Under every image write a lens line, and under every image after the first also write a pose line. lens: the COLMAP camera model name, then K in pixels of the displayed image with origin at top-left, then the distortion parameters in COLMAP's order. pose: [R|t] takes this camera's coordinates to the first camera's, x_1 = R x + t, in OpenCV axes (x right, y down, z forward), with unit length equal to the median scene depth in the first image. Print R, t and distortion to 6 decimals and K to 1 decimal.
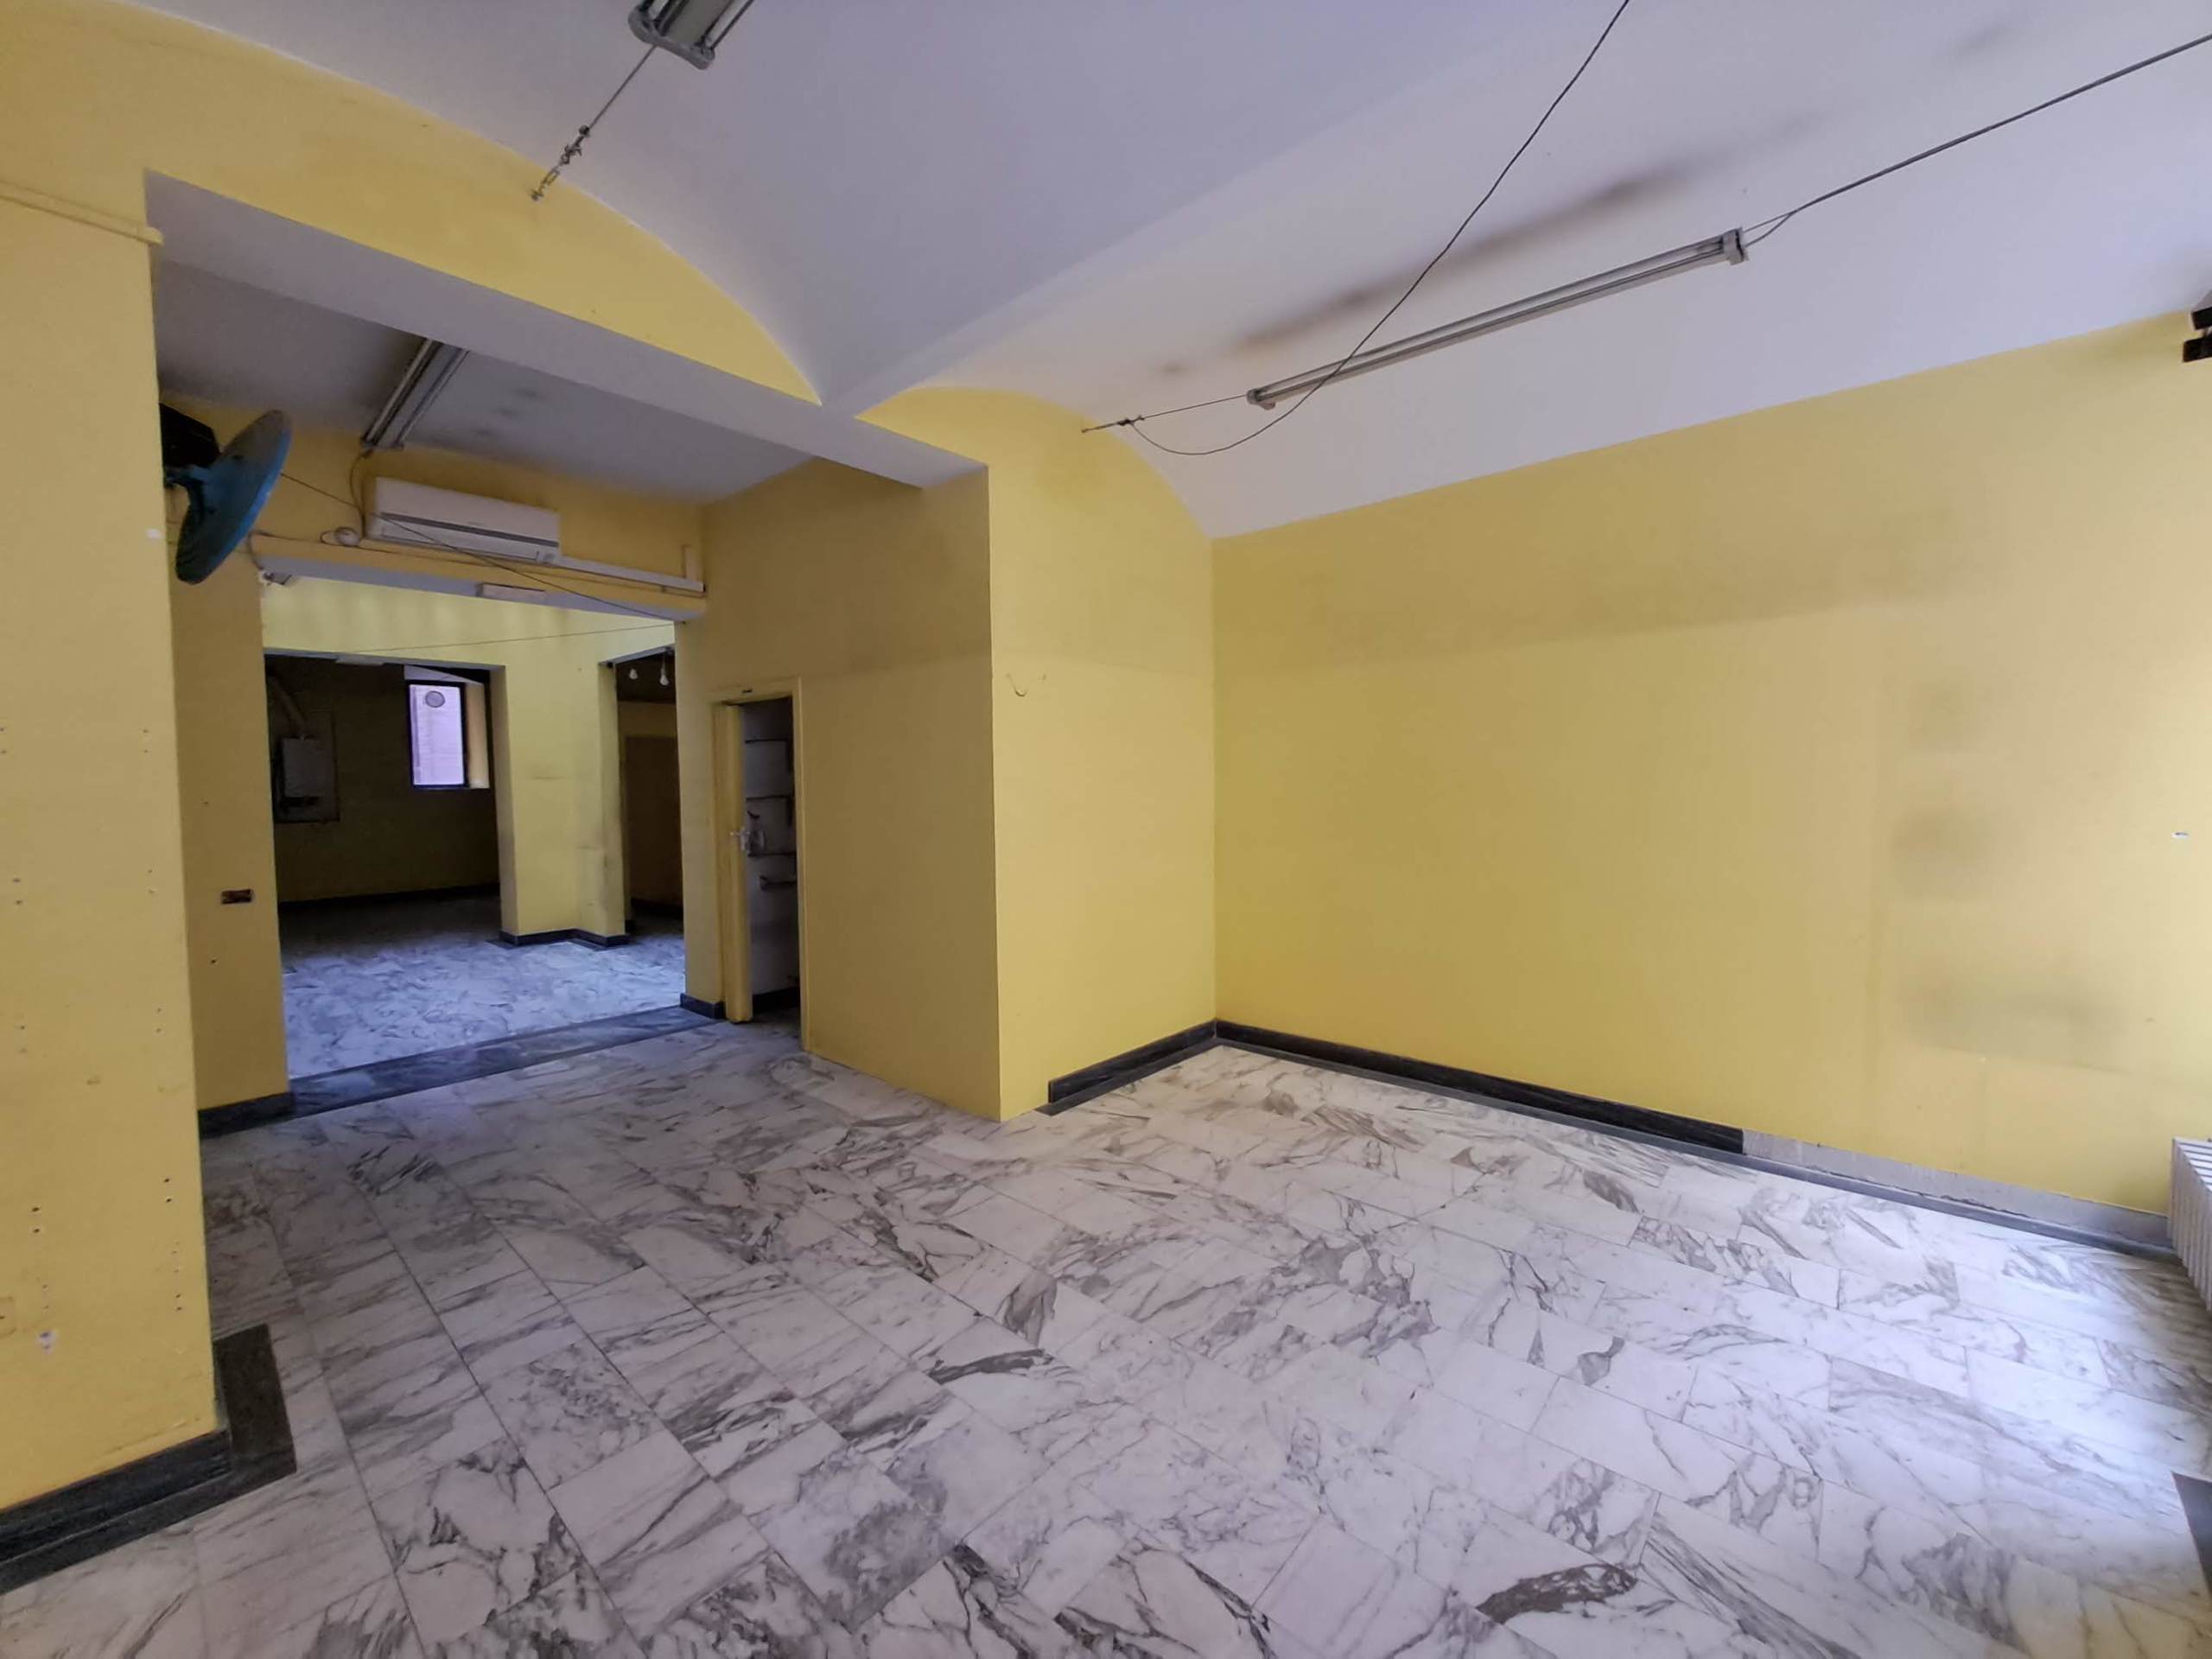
lens RADIAL K [[875.8, 0, 1093.3], [0, 875.8, 819.6], [0, 0, 1]] dist [0.007583, -0.009131]
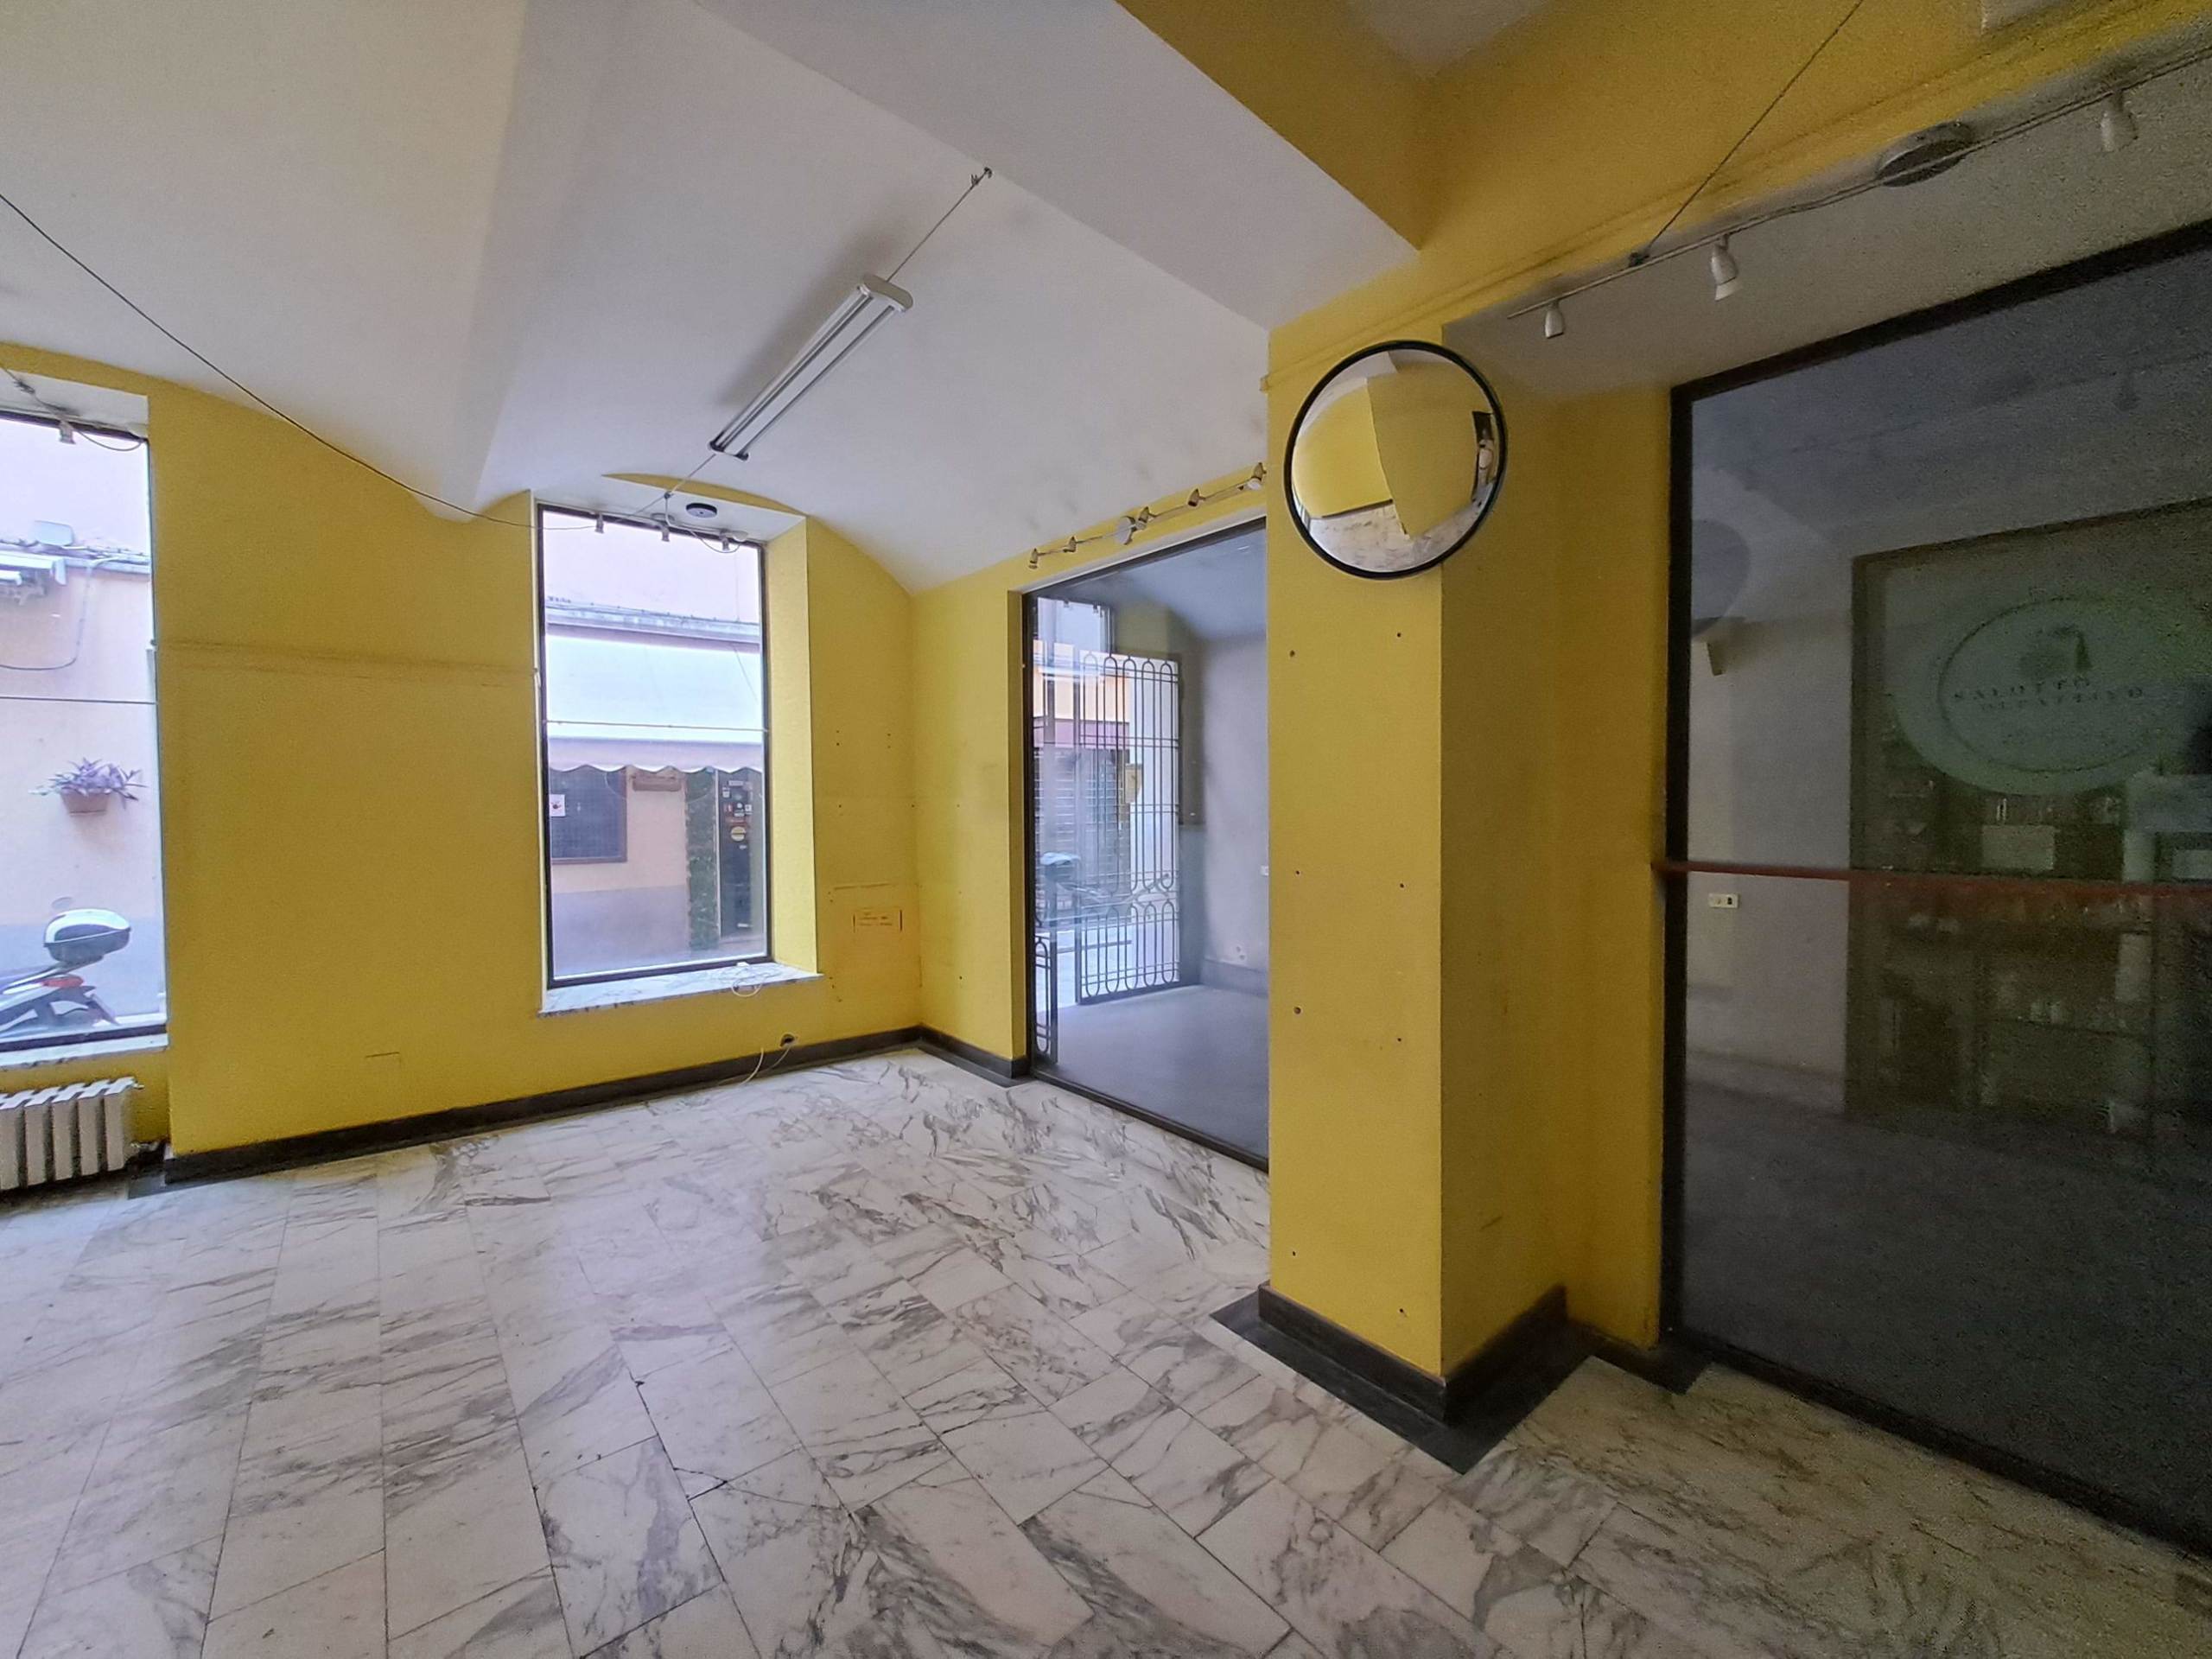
lens RADIAL K [[873.3, 0, 1093.9], [0, 873.3, 821.1], [0, 0, 1]] dist [0.018154, -0.014066]
pose [[-0.988581, 0.017157, 0.149710, -0.634709], [0.028606, 0.996799, 0.074658, -0.067084], [-0.147950, 0.078088, -0.985907, 1.513460]]
